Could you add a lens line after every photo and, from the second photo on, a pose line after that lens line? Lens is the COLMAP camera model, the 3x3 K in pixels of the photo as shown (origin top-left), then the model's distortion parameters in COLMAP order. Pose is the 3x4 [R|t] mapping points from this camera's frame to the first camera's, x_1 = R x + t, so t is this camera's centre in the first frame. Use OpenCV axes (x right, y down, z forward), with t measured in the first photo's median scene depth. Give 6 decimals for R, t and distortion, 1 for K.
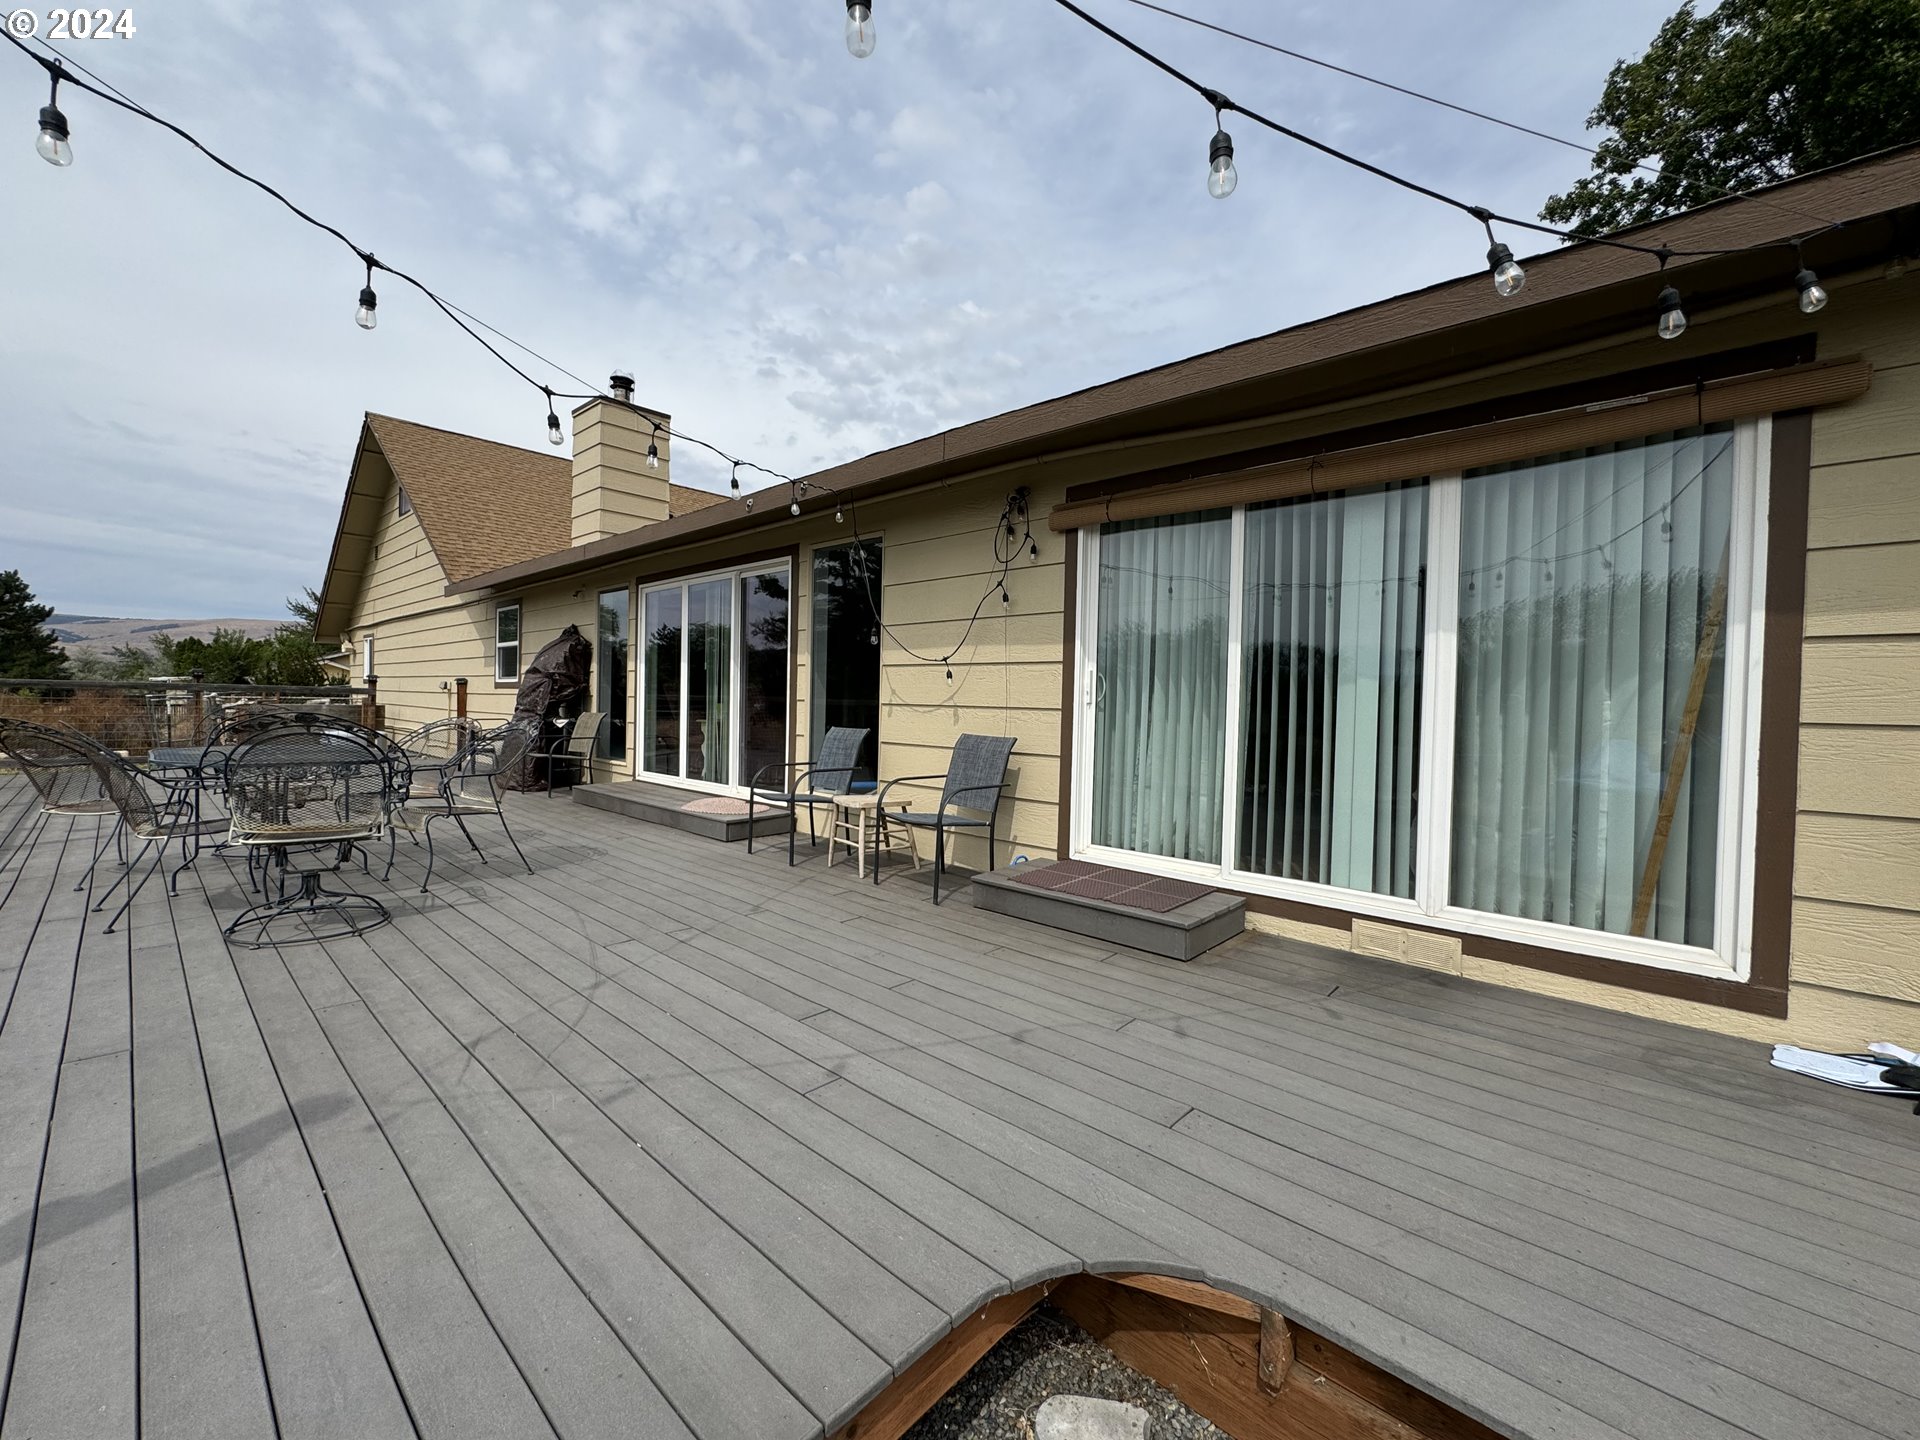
lens RADIAL K [[762.4, 0, 962.4], [0, 762.4, 719.0], [0, 0, 1]] dist [-0.011069, 0.000792]
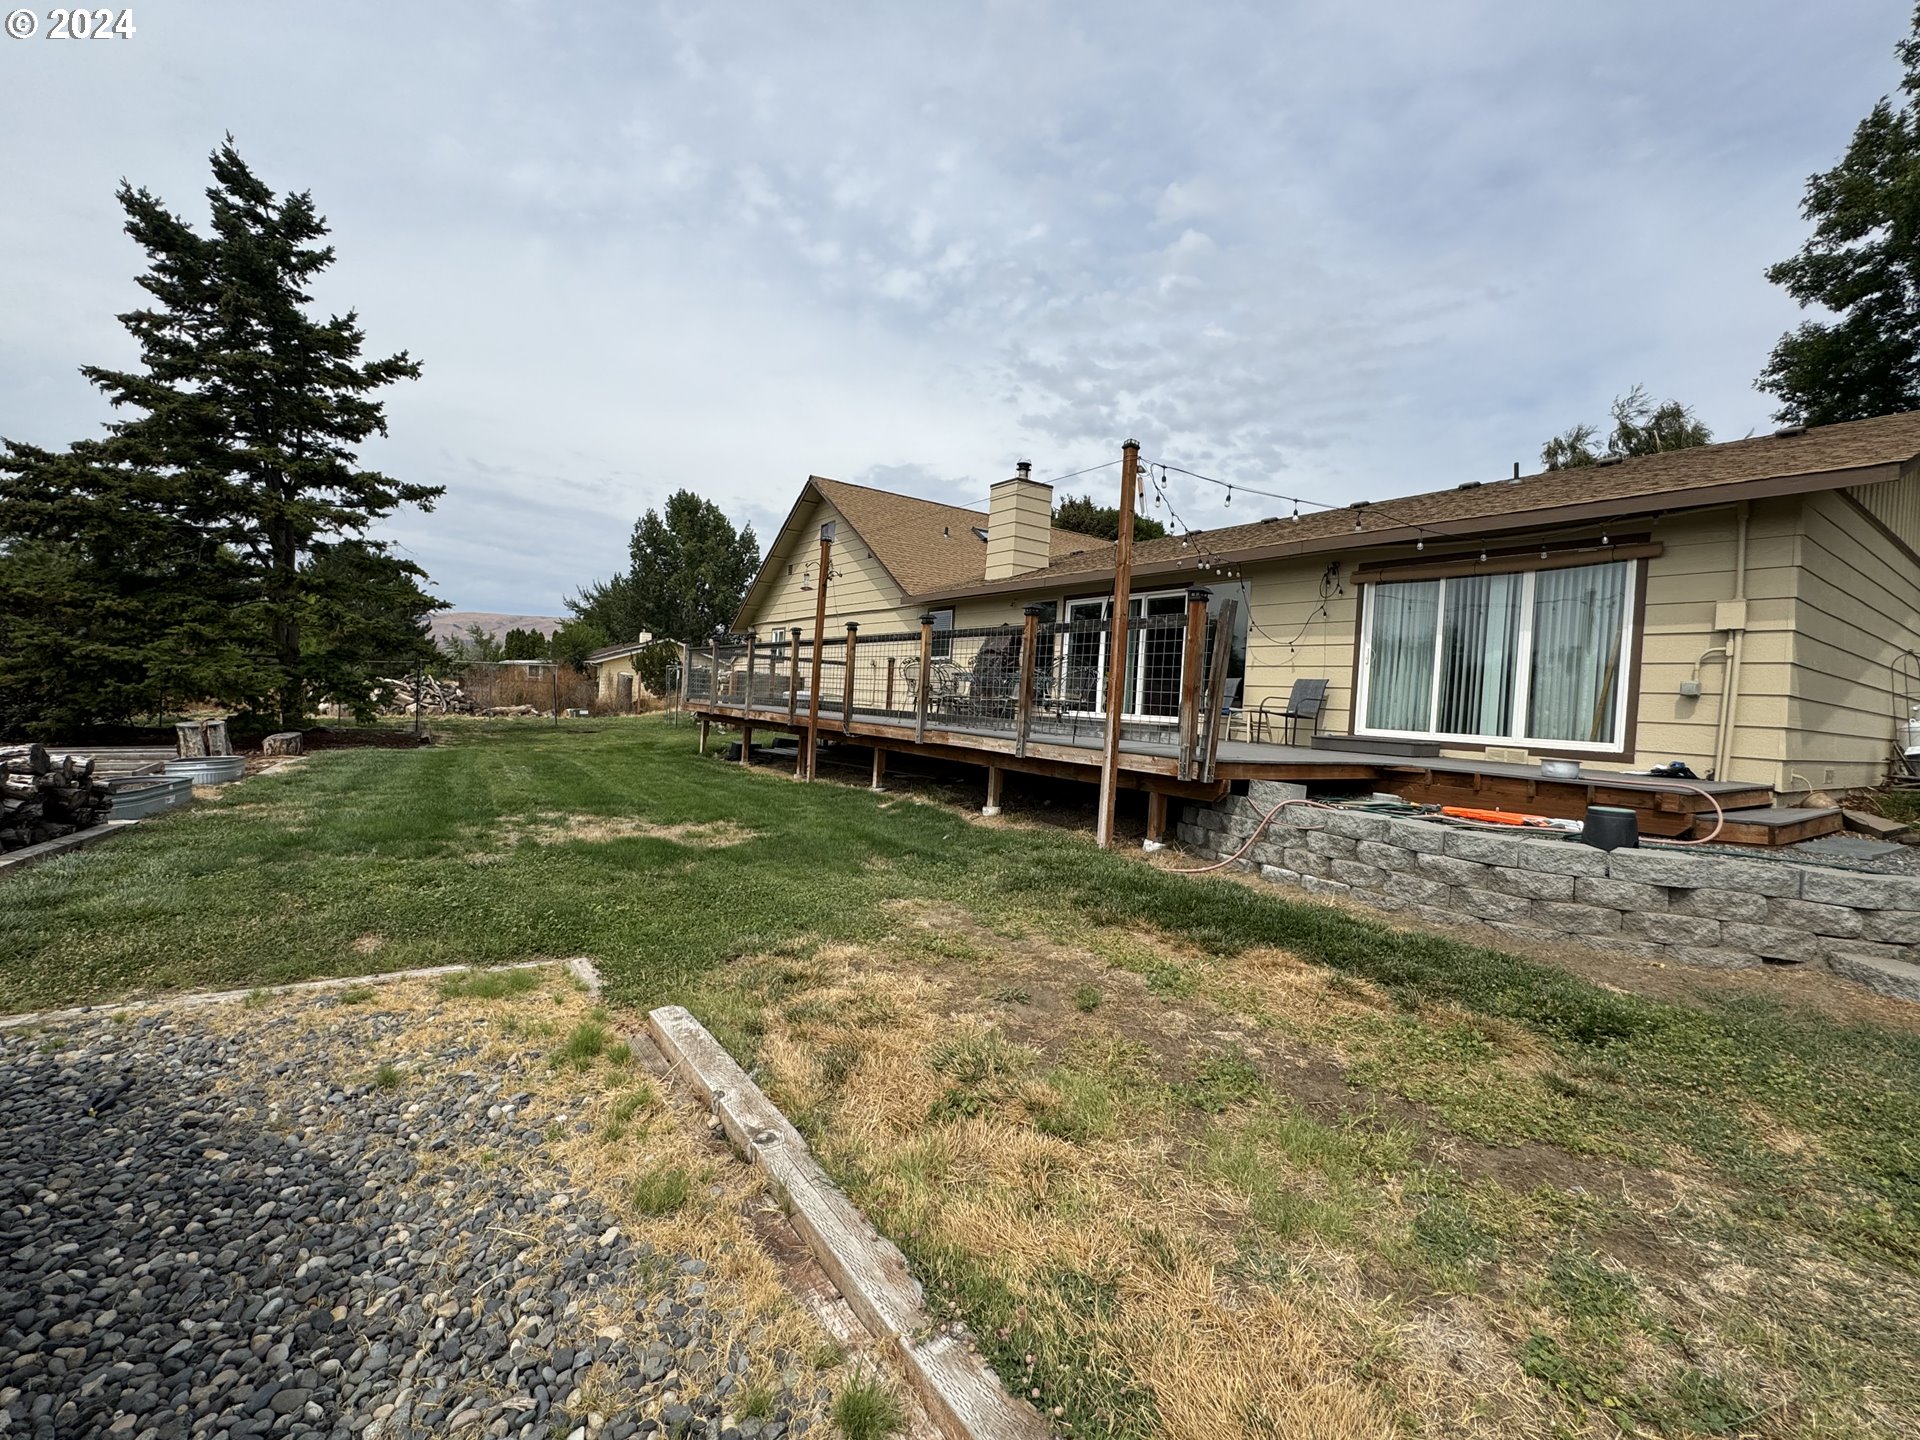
lens RADIAL K [[823.0, 0, 955.6], [0, 823.0, 717.9], [0, 0, 1]] dist [-0.016257, -0.000444]
pose [[0.972744, 0.039072, -0.228567, -0.344616], [-0.041905, 0.999093, -0.007555, 0.159781], [0.228065, 0.016927, 0.973499, -1.218570]]
